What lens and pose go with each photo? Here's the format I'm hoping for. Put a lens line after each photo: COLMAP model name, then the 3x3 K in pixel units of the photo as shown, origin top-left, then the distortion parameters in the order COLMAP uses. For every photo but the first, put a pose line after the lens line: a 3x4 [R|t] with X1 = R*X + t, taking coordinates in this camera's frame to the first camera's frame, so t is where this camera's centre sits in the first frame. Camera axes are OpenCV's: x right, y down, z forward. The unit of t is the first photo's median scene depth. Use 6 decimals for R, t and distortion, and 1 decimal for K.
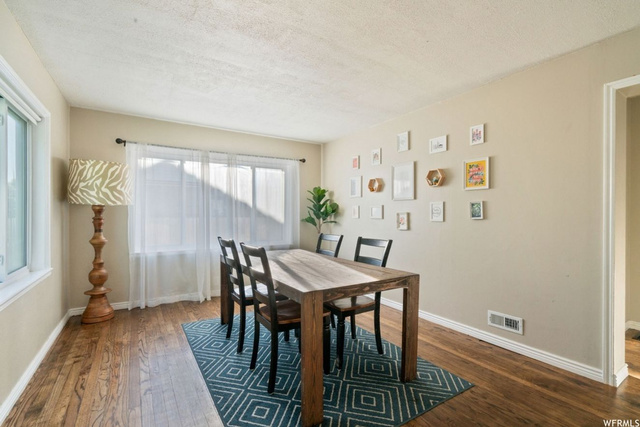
lens RADIAL K [[292.5, 0, 316.1], [0, 292.5, 213.7], [0, 0, 1]] dist [0.000619, 0.000168]
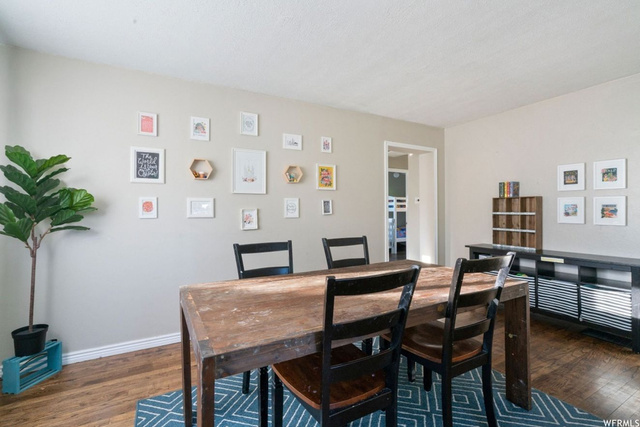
lens RADIAL K [[289.0, 0, 315.8], [0, 289.0, 211.9], [0, 0, 1]] dist [-0.000458, 0.000605]
pose [[0.058082, -0.005438, 0.998297, -0.527441], [0.004338, 0.999977, 0.005195, 0.001192], [-0.998302, 0.004029, 0.058104, 0.793469]]
